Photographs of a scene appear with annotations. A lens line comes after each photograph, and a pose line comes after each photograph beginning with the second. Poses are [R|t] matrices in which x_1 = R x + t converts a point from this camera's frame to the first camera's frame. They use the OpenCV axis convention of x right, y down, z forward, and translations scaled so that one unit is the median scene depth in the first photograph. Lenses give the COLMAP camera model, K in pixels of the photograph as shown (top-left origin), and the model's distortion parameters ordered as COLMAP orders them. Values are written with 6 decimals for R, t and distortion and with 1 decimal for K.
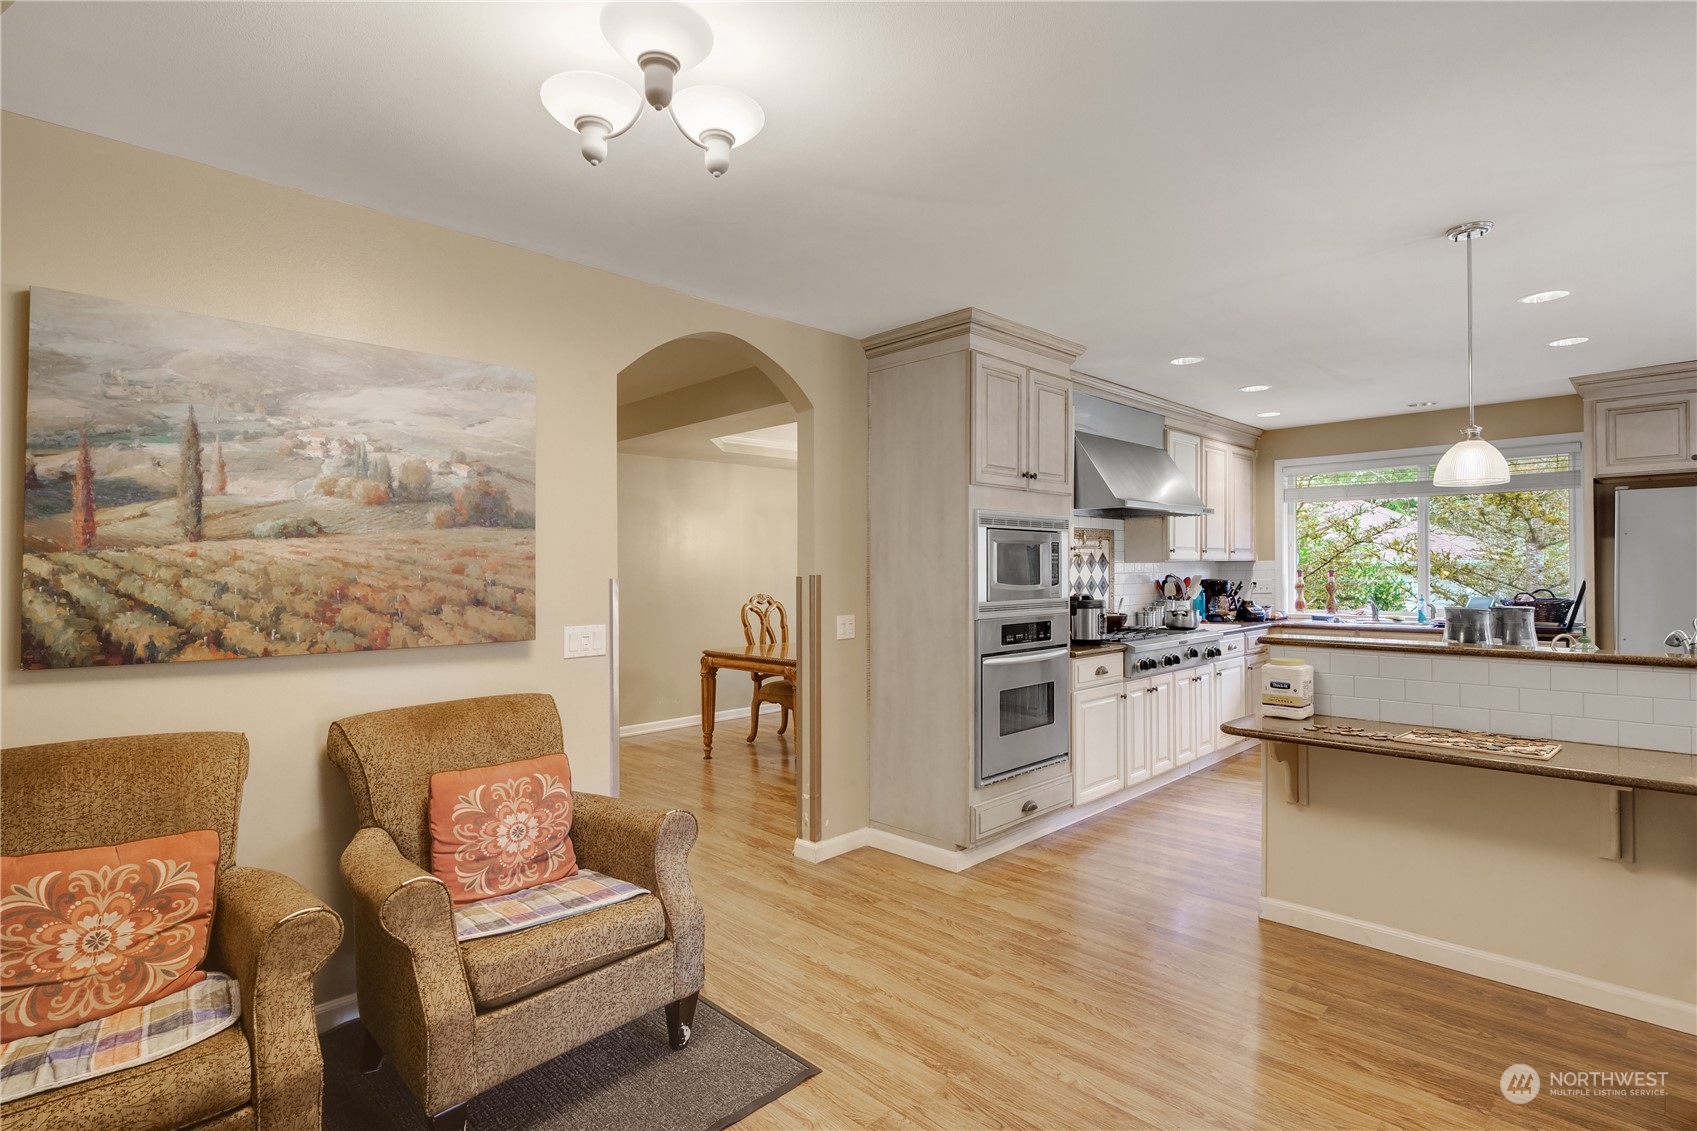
lens RADIAL K [[821.7, 0, 845.1], [0, 821.7, 571.0], [0, 0, 1]] dist [-0.002012, -0.000676]
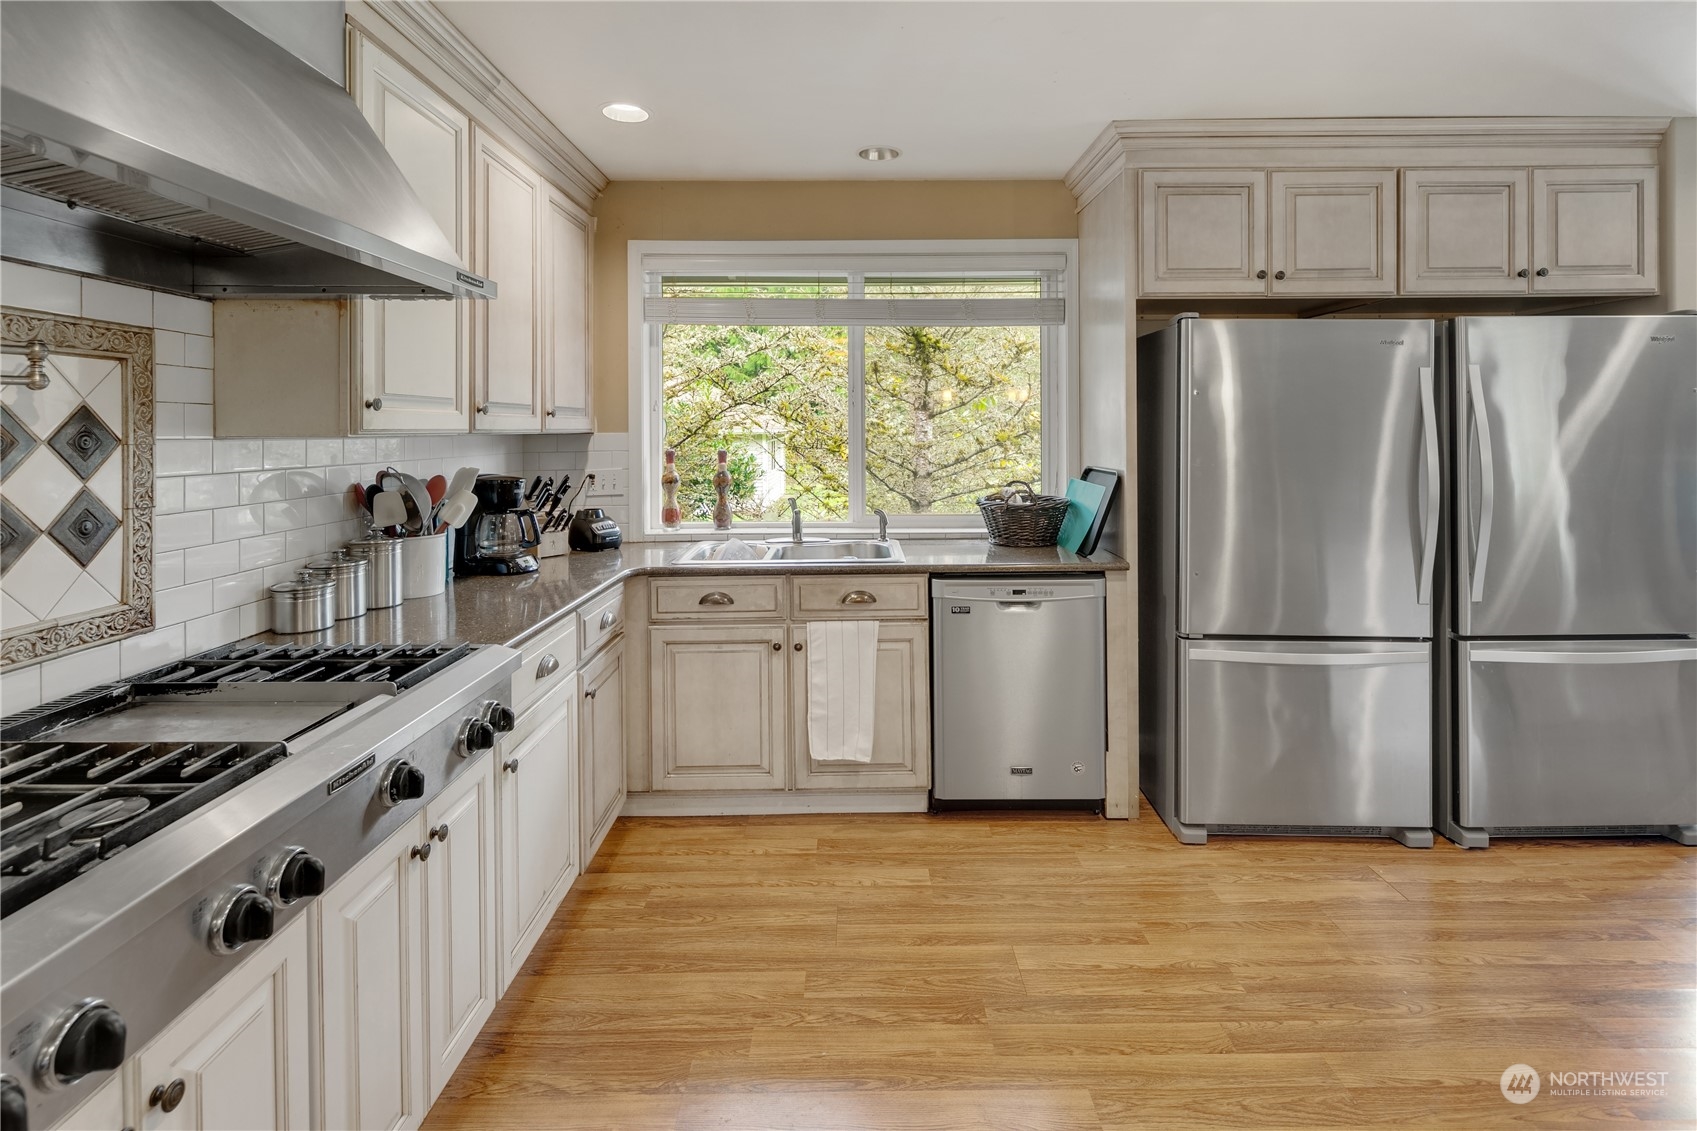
lens RADIAL K [[821.7, 0, 854.2], [0, 821.7, 426.7], [0, 0, 1]] dist [-0.002012, -0.000676]
pose [[0.699779, 0.007661, 0.714318, 0.280526], [0.000801, 0.999933, -0.011509, -0.011275], [-0.714359, 0.008626, 0.699727, 0.593827]]
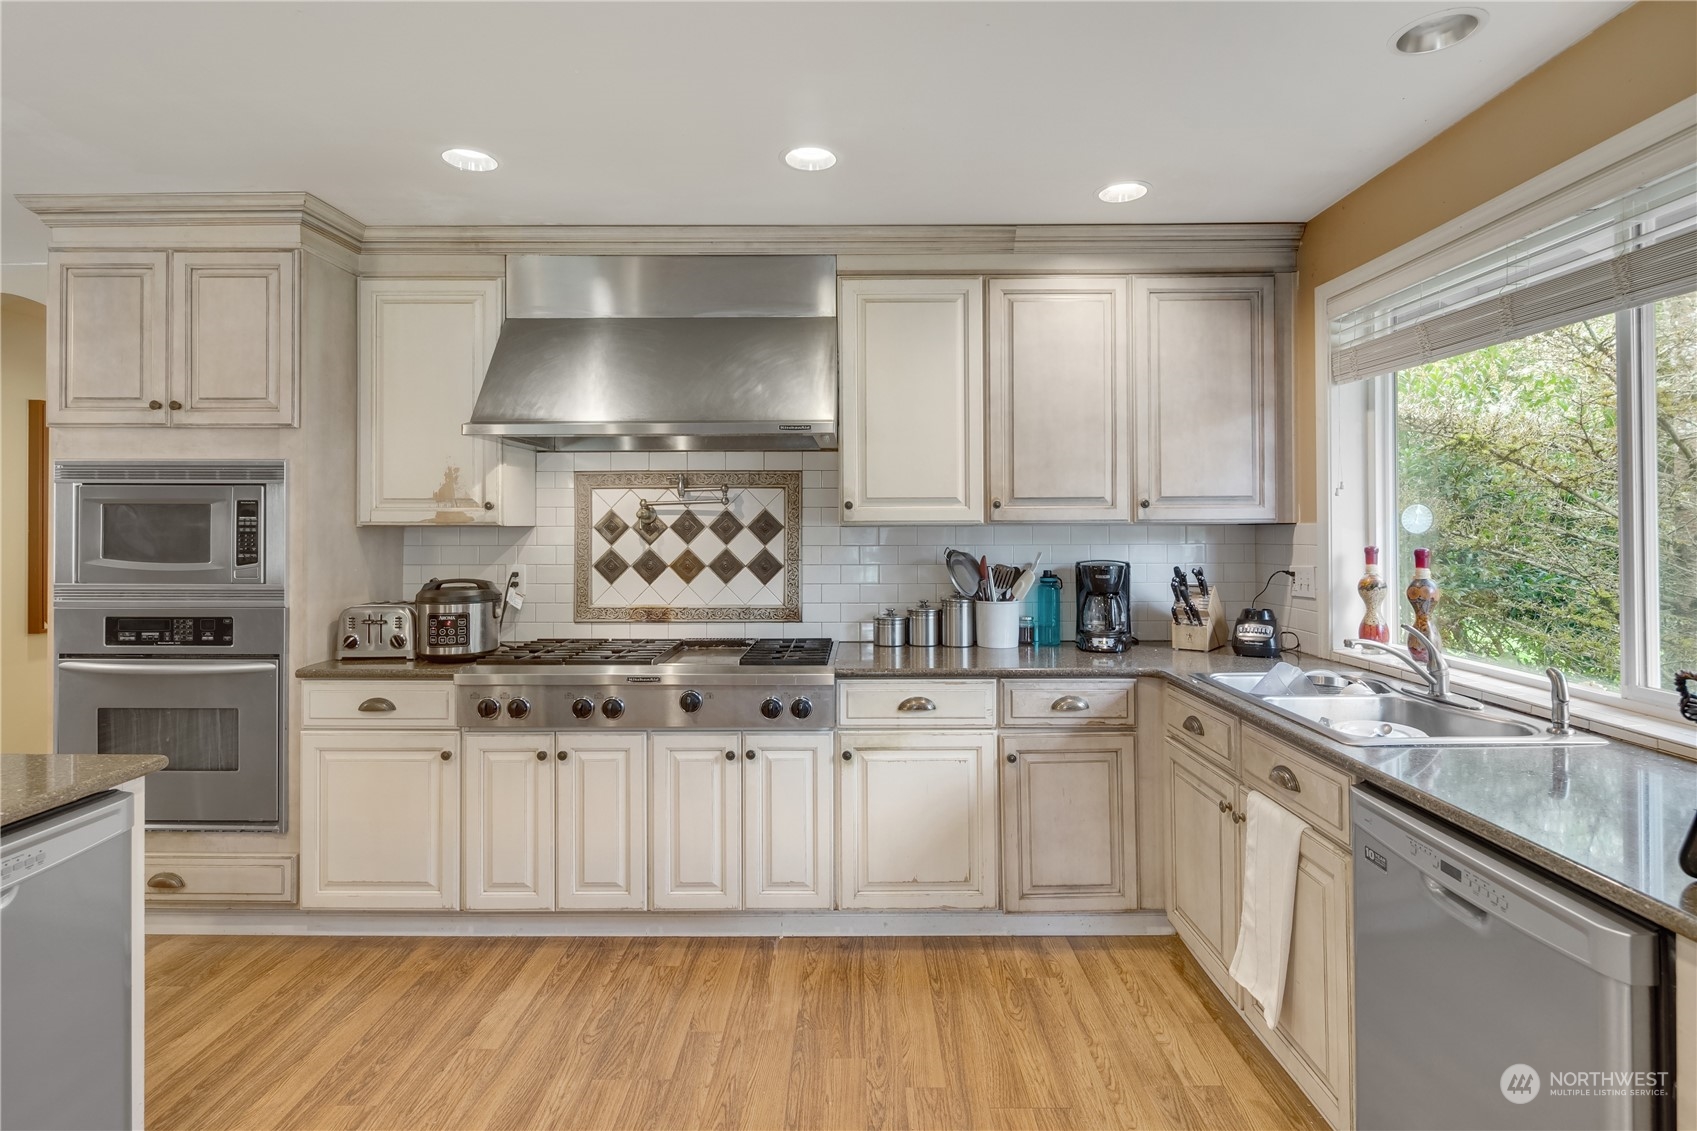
lens RADIAL K [[821.7, 0, 871.3], [0, 821.7, 525.0], [0, 0, 1]] dist [-0.002012, -0.000676]
pose [[0.713931, 0.003922, -0.700205, 0.732885], [-0.005171, 0.999987, 0.000329, -0.011704], [0.700196, 0.003386, 0.713942, 0.595395]]
